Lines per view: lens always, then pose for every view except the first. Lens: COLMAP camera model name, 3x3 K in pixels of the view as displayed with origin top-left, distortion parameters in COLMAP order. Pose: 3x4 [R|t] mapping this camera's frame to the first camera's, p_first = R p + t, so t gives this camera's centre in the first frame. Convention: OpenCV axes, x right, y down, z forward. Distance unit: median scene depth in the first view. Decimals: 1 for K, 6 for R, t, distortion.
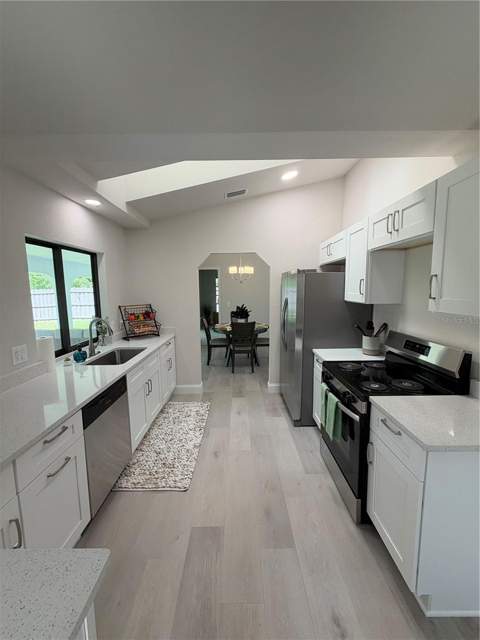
lens RADIAL K [[254.0, 0, 239.2], [0, 254.0, 318.1], [0, 0, 1]] dist [-0.000118, 0.000012]
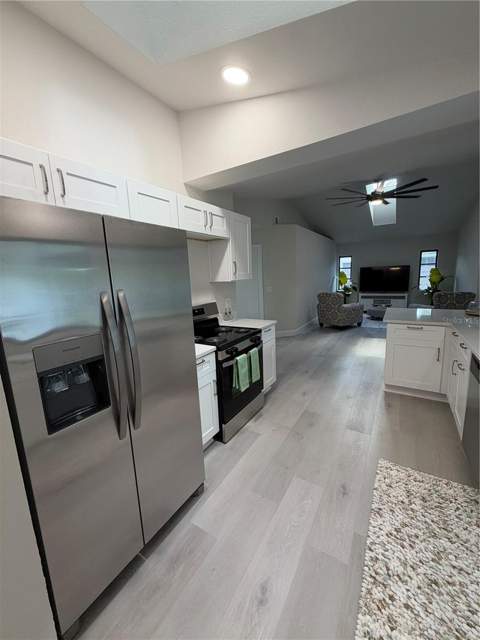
lens RADIAL K [[254.0, 0, 239.2], [0, 254.0, 318.1], [0, 0, 1]] dist [-0.000118, 0.000012]
pose [[-0.844084, -0.041644, 0.534592, -0.192537], [0.117676, 0.958288, 0.260453, -0.143576], [-0.523139, 0.282752, -0.803975, 1.507810]]
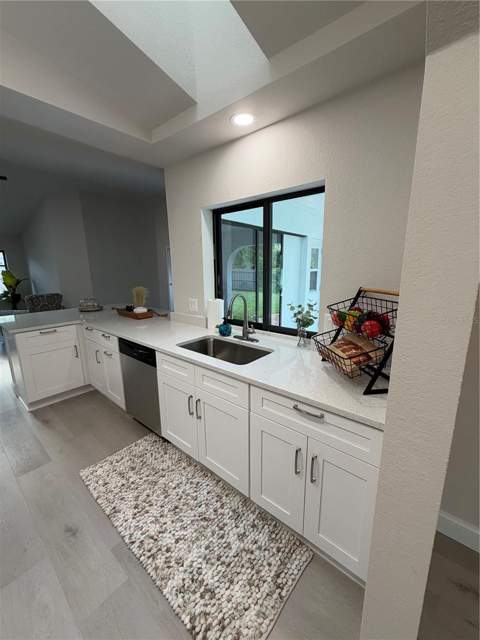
lens RADIAL K [[254.0, 0, 239.2], [0, 254.0, 318.1], [0, 0, 1]] dist [-0.000118, 0.000012]
pose [[-0.642575, 0.167723, -0.747641, 0.017790], [-0.078794, 0.956111, 0.282212, -0.141440], [0.762161, 0.240251, -0.601157, 1.459761]]
